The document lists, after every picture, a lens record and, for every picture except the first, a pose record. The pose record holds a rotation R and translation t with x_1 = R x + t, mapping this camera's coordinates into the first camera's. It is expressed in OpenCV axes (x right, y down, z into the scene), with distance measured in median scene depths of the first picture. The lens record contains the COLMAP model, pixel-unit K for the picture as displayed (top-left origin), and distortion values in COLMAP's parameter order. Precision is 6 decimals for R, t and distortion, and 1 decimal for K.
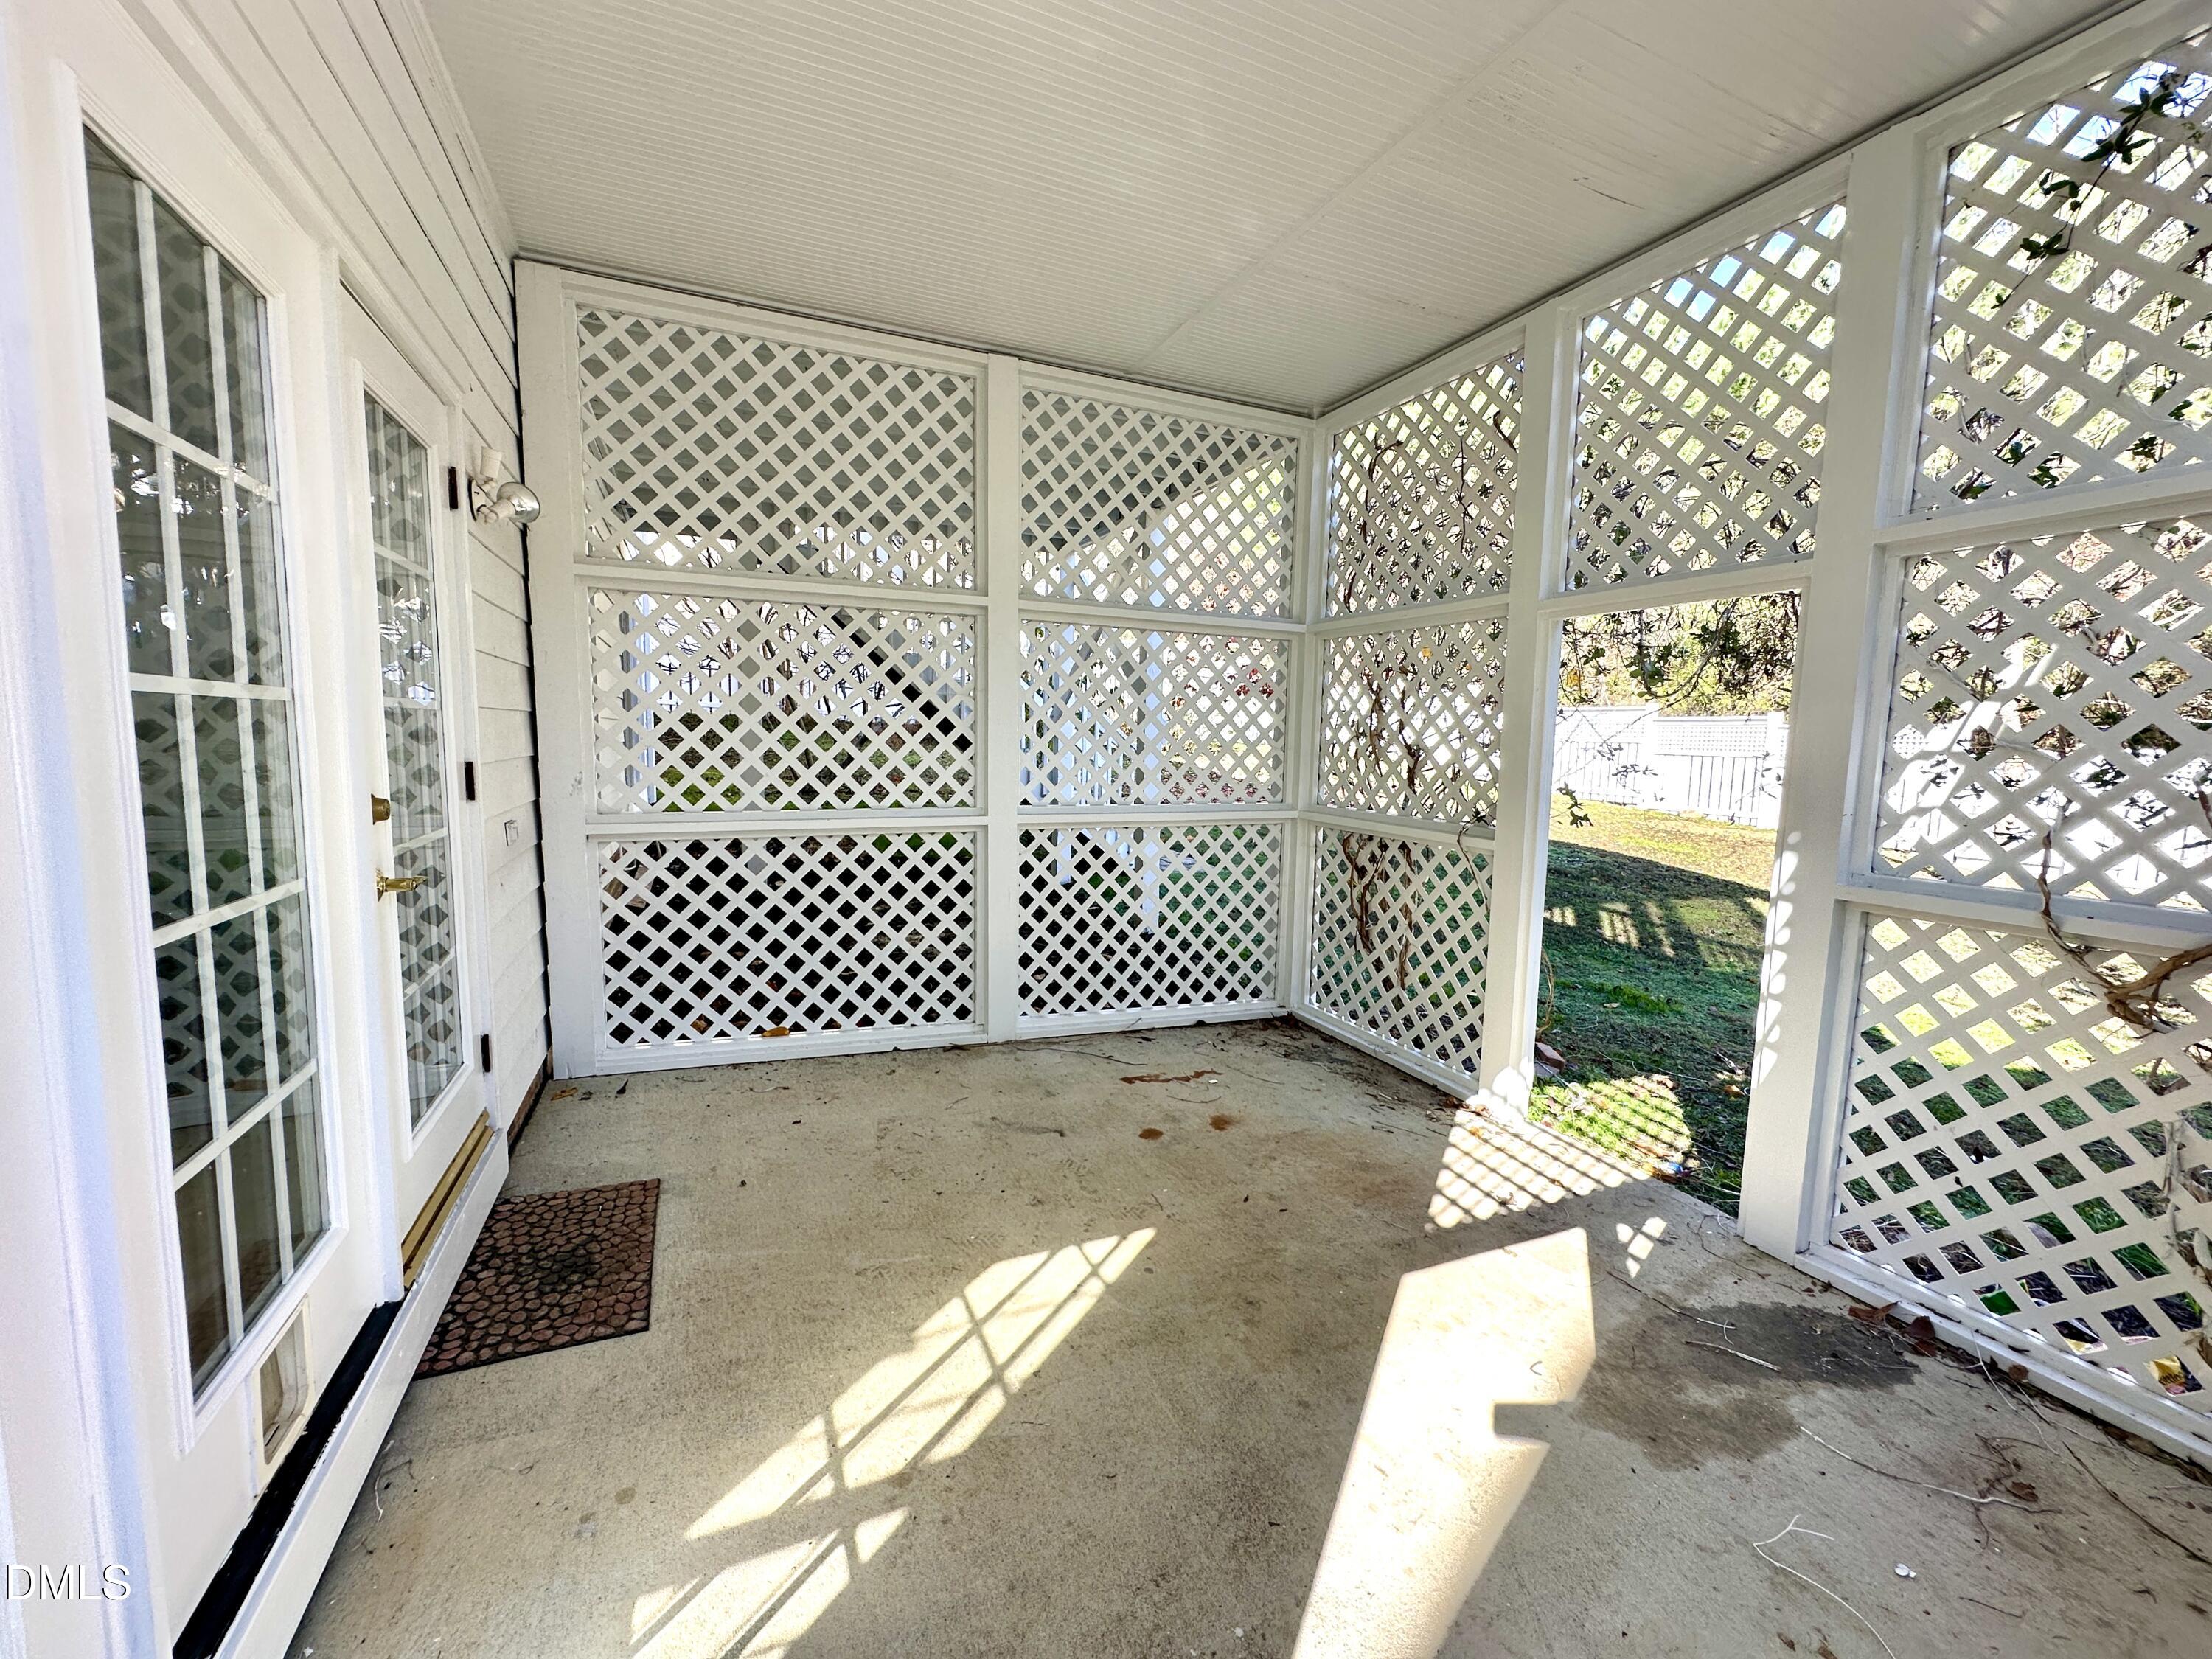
lens RADIAL K [[881.9, 0, 1096.5], [0, 881.9, 831.8], [0, 0, 1]] dist [-0.007353, 0.001444]
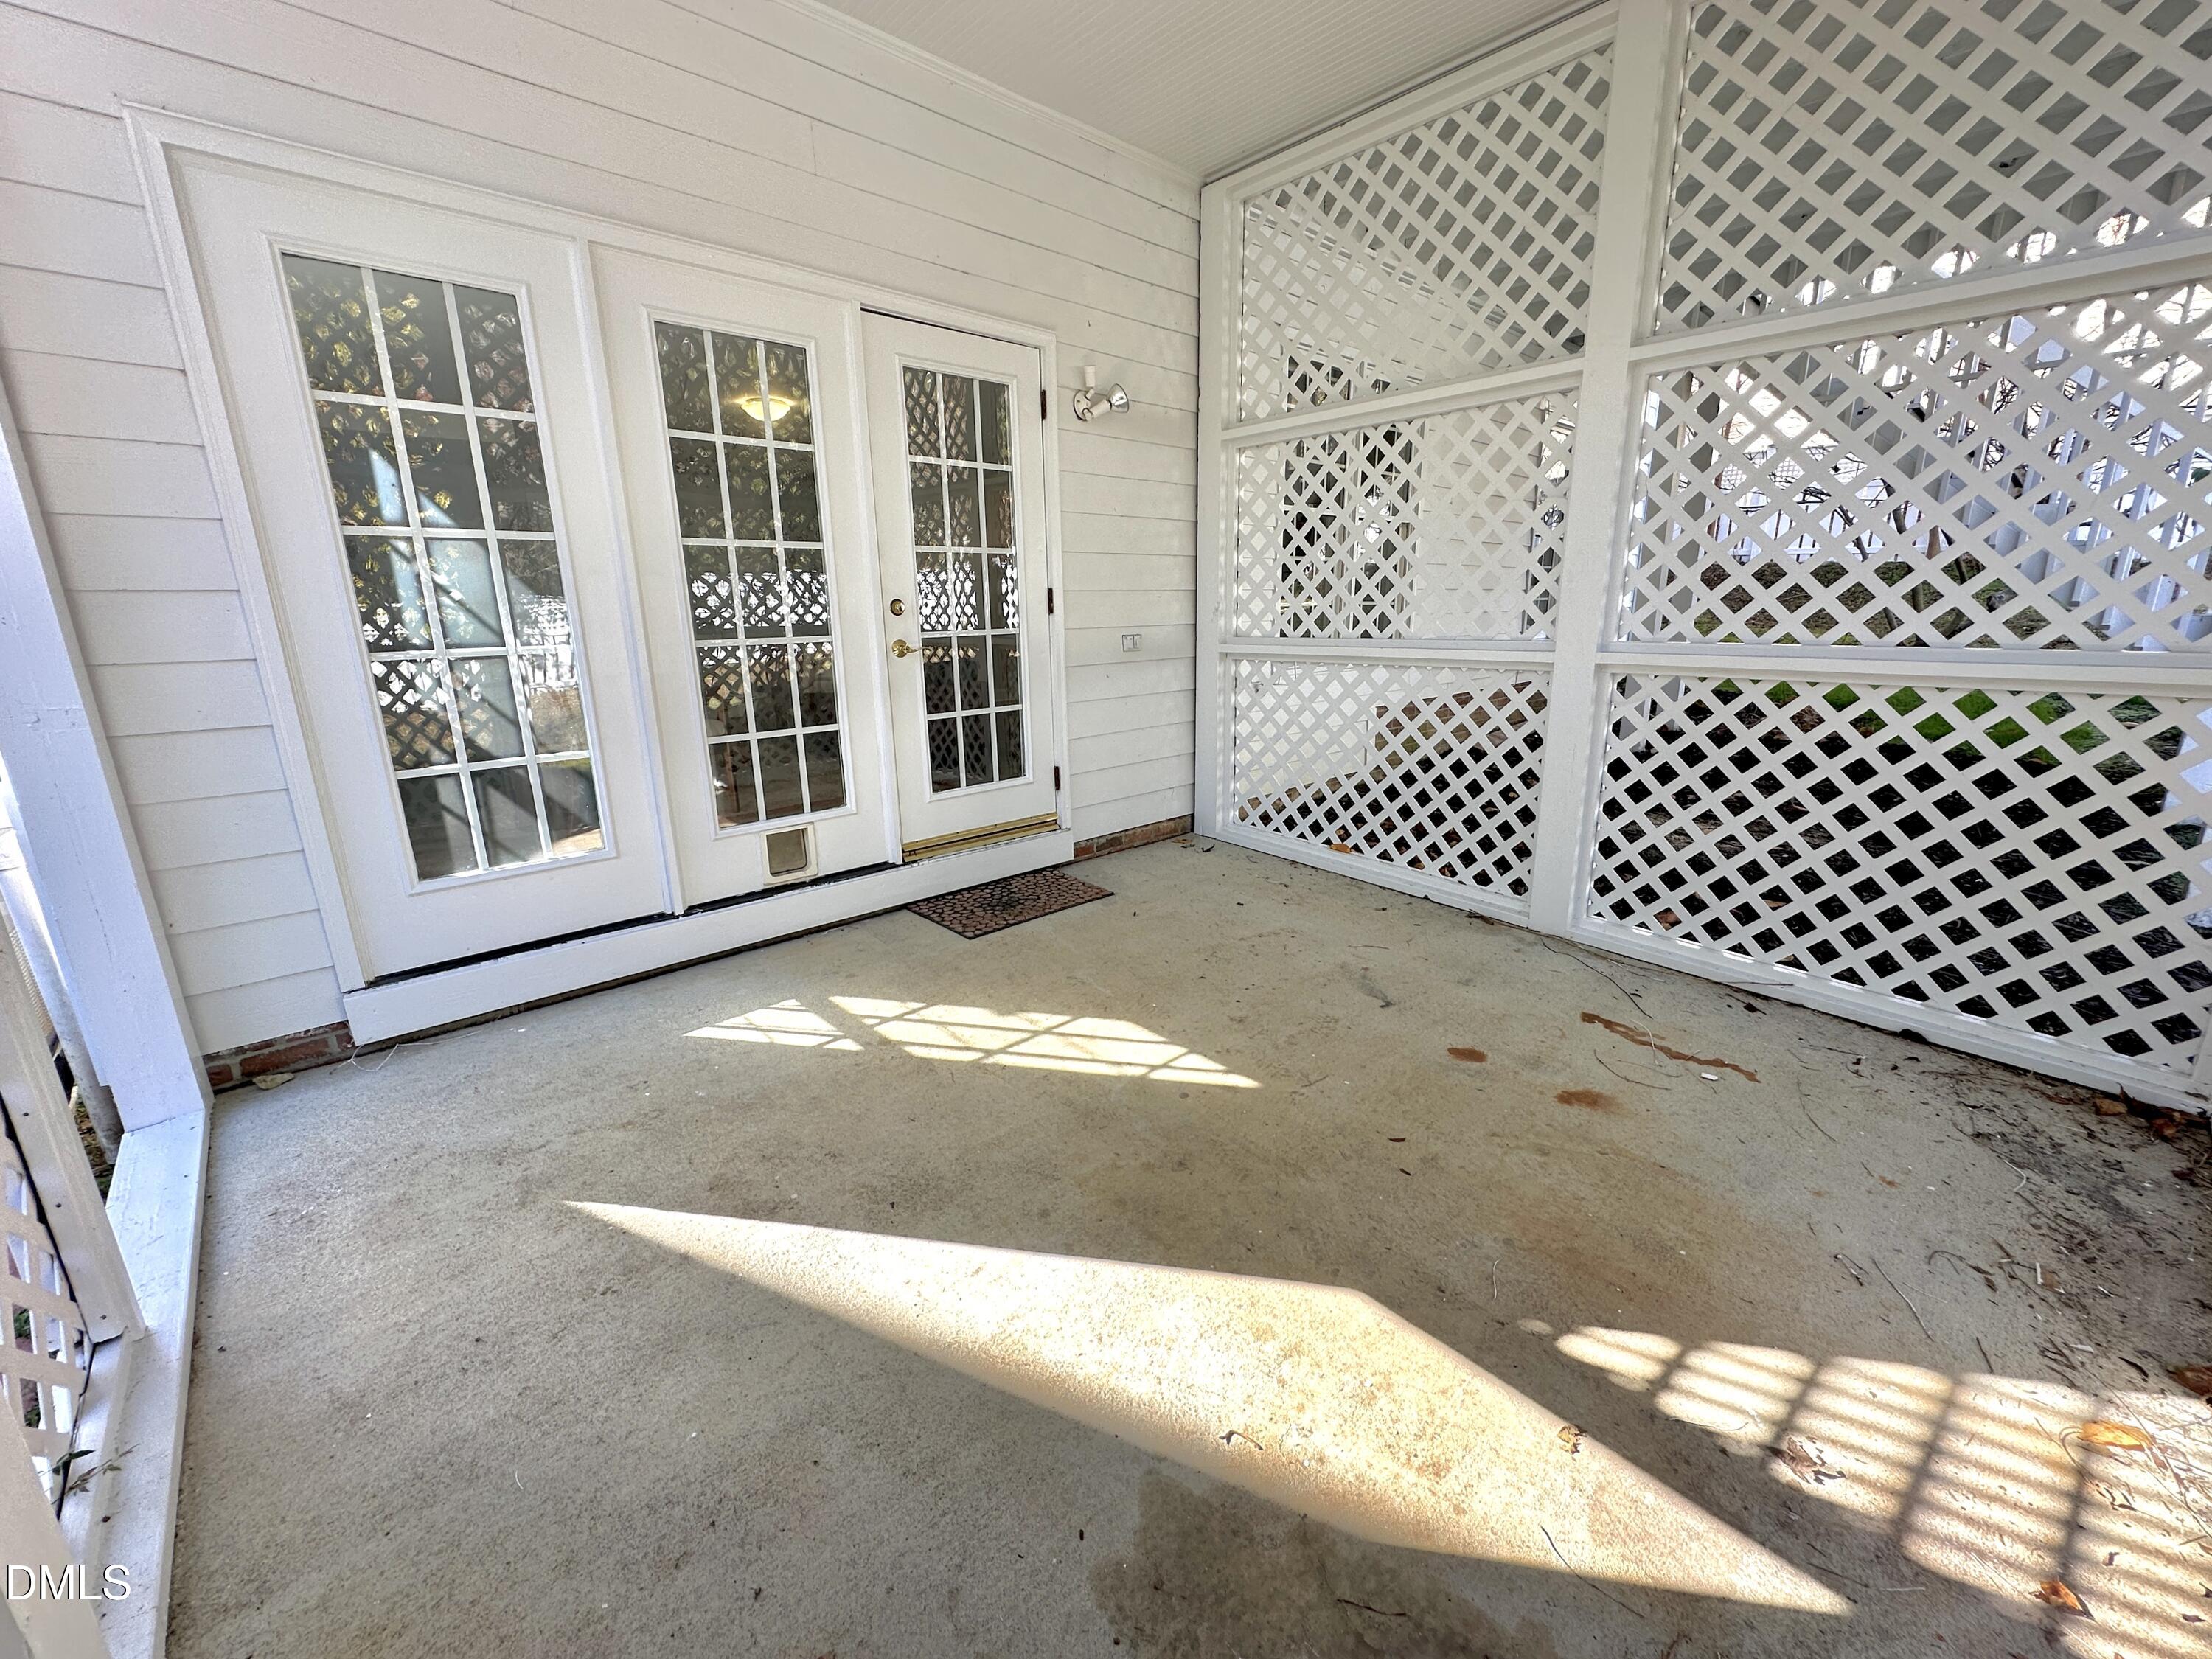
lens RADIAL K [[881.9, 0, 1094.8], [0, 881.9, 826.8], [0, 0, 1]] dist [-0.007353, 0.001444]
pose [[0.316386, 0.206586, -0.925863, 0.610667], [-0.081755, 0.978306, 0.190350, 0.024774], [0.945101, 0.015470, 0.326412, 0.414585]]
